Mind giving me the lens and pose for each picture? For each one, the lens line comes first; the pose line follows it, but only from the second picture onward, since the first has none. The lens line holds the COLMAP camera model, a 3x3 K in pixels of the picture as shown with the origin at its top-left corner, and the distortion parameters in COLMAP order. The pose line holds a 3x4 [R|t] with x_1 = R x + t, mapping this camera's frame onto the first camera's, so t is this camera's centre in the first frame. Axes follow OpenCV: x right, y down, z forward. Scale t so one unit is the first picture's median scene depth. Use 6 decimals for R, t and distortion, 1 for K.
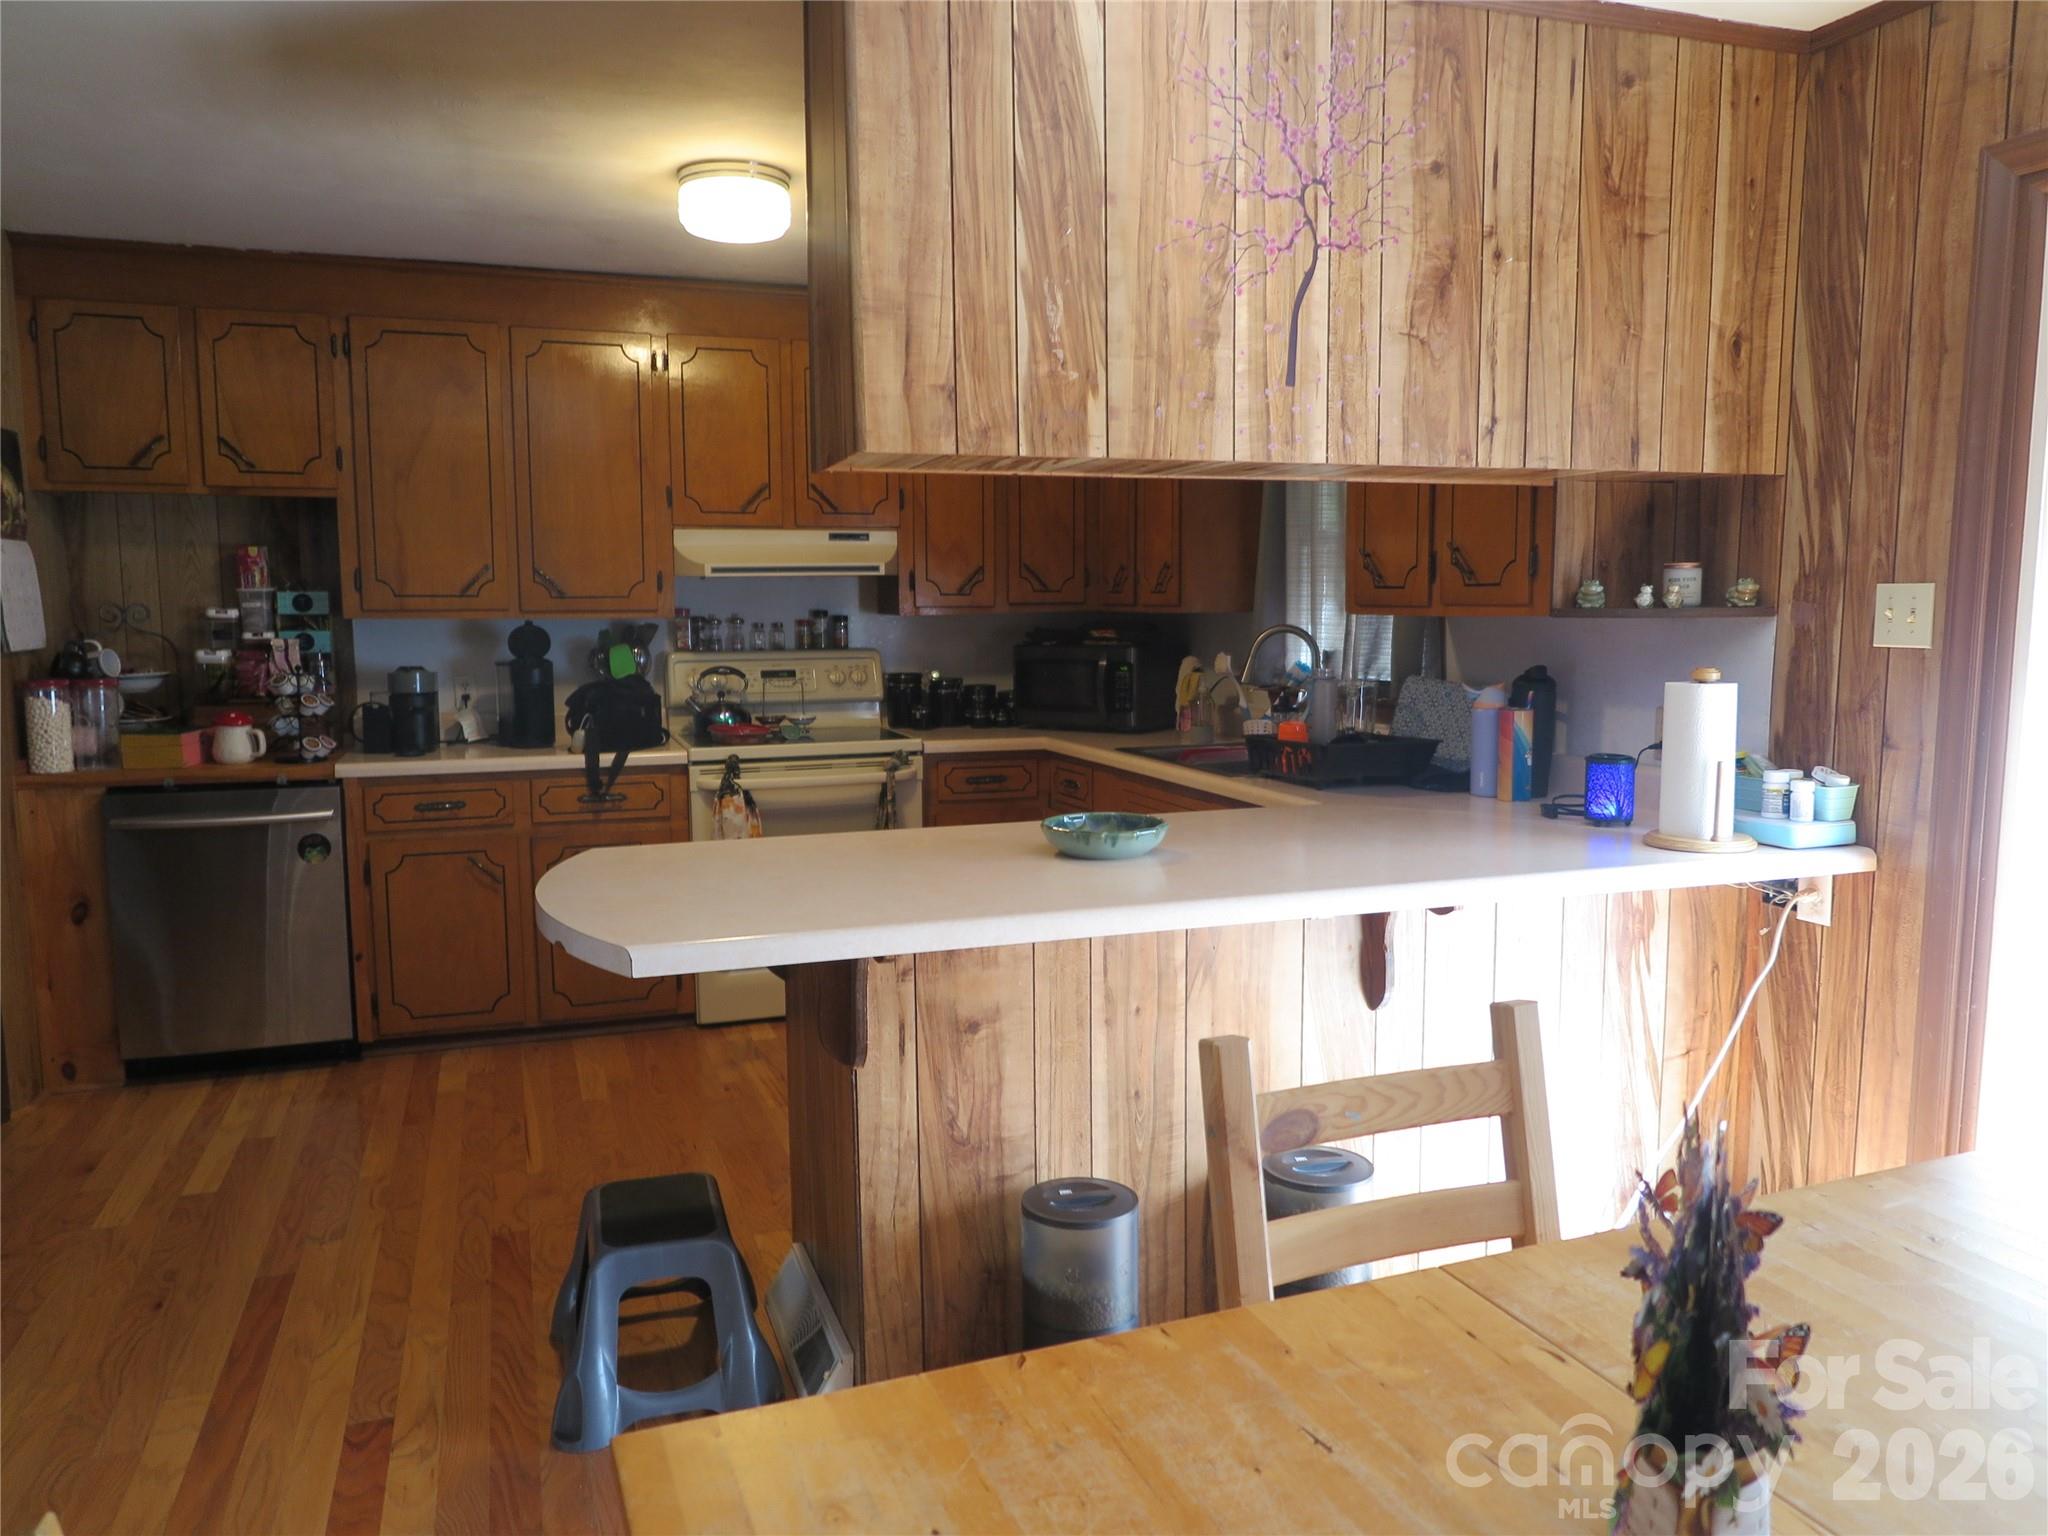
lens RADIAL K [[1478.4, 0, 1032.6], [0, 1478.4, 764.7], [0, 0, 1]] dist [-0.007494, 0.001564]
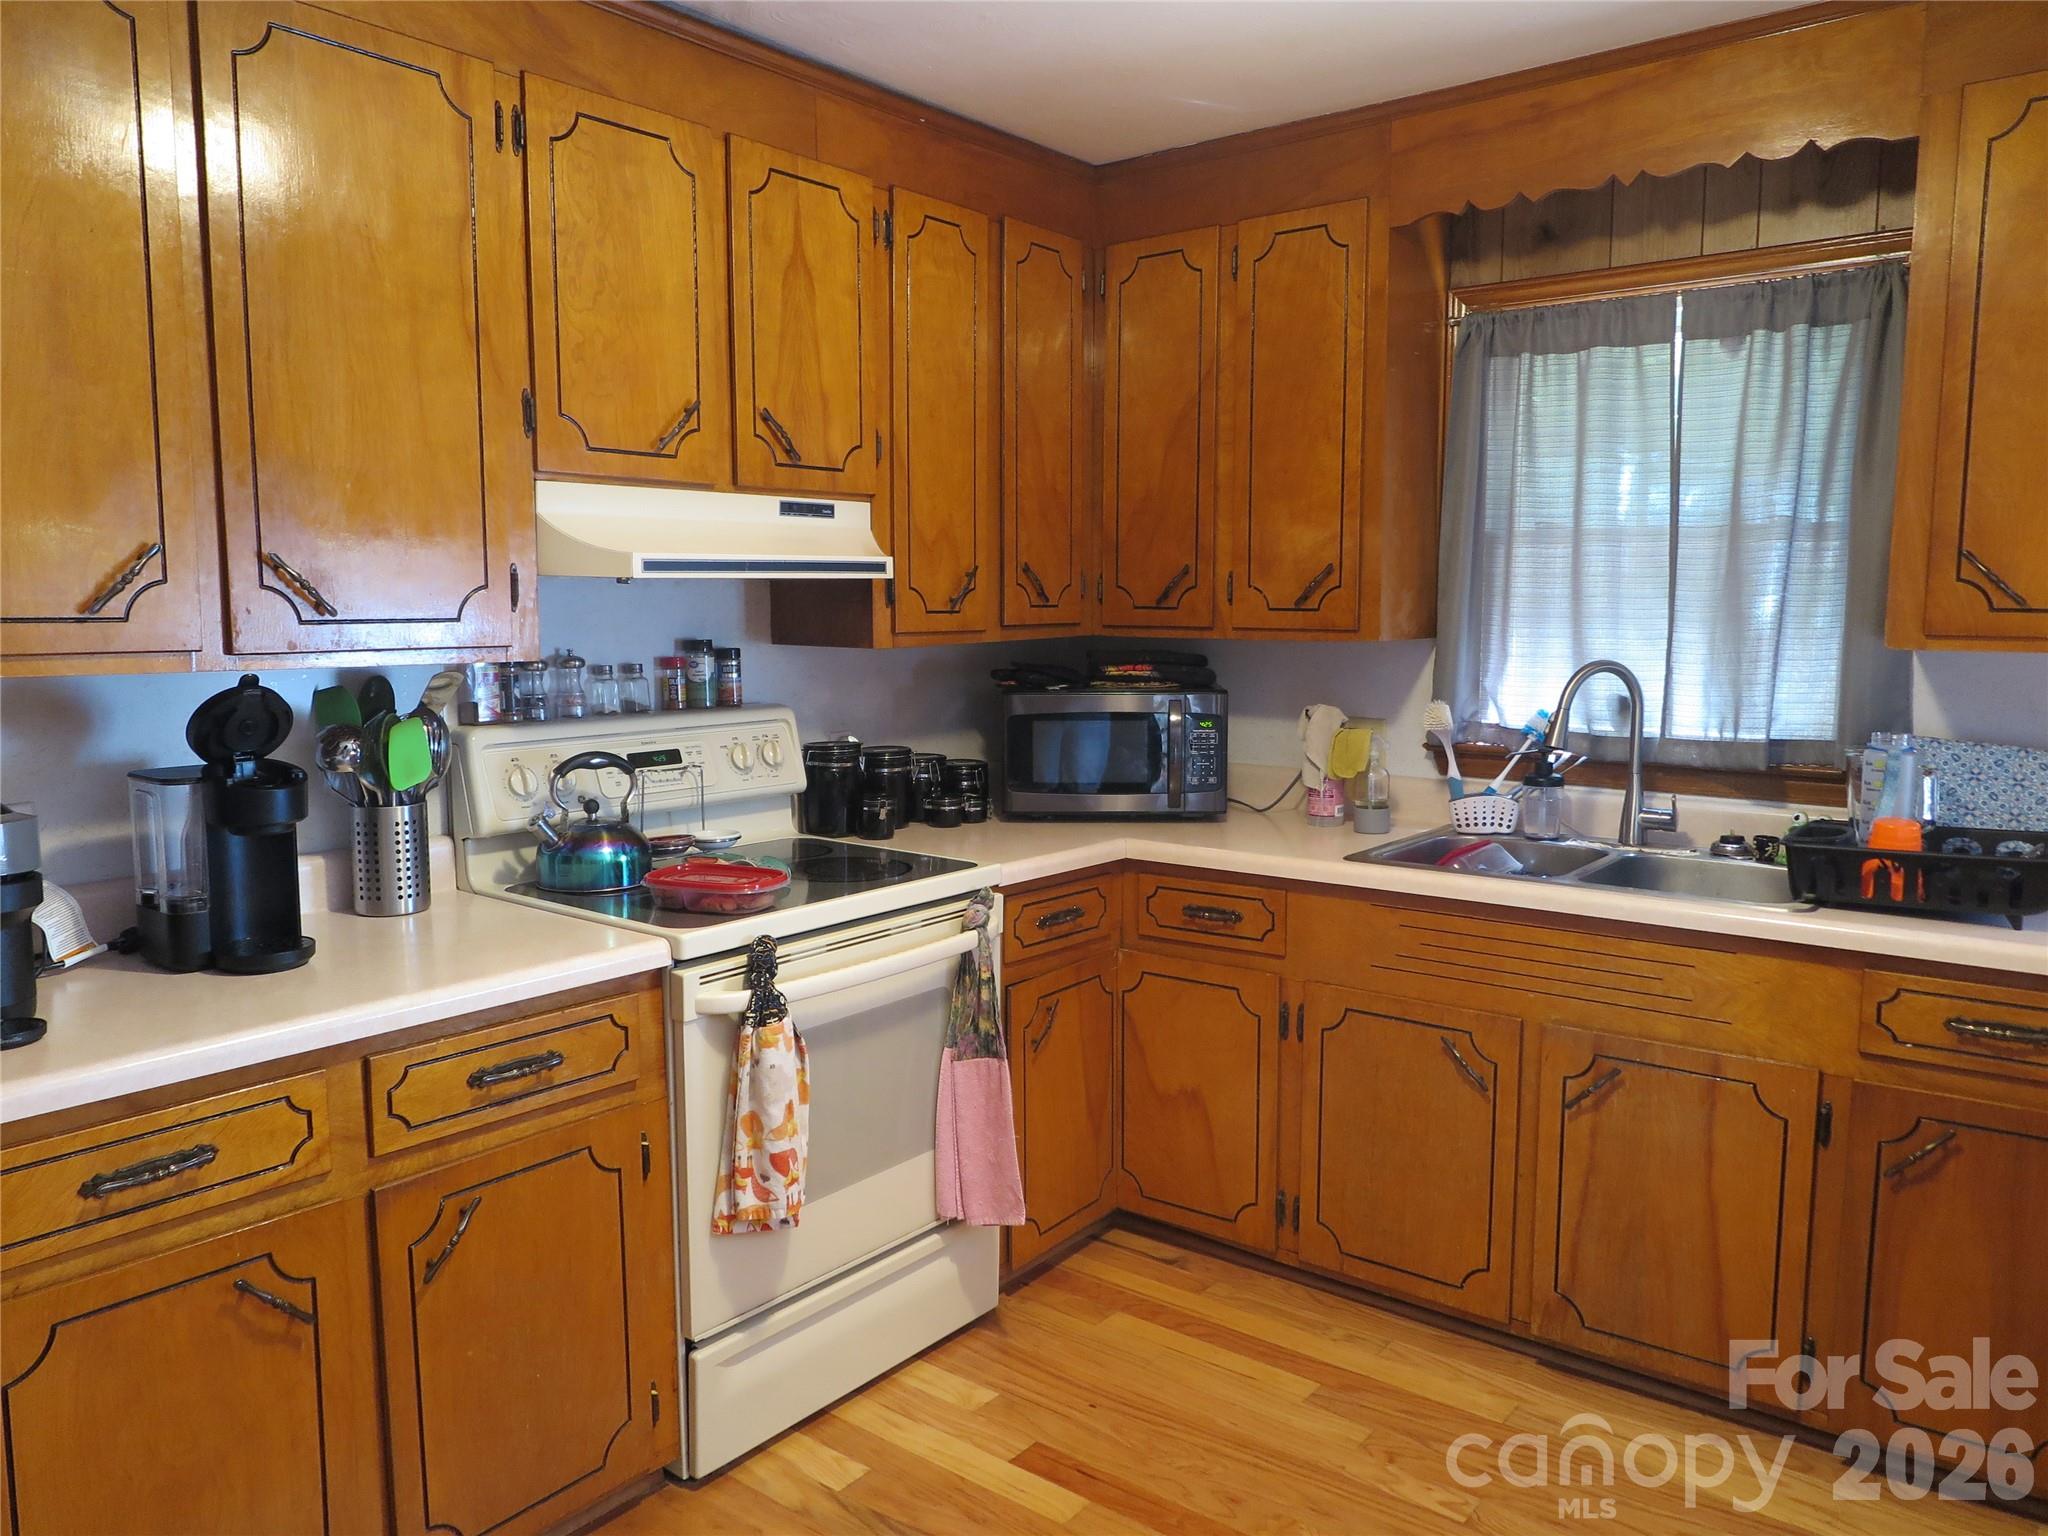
lens RADIAL K [[1478.4, 0, 1032.6], [0, 1478.4, 764.7], [0, 0, 1]] dist [-0.007494, 0.001564]
pose [[0.844234, -0.055621, 0.533082, -0.357595], [0.057062, 0.998275, 0.013790, -0.060984], [-0.532929, 0.018777, 0.845951, 0.485833]]
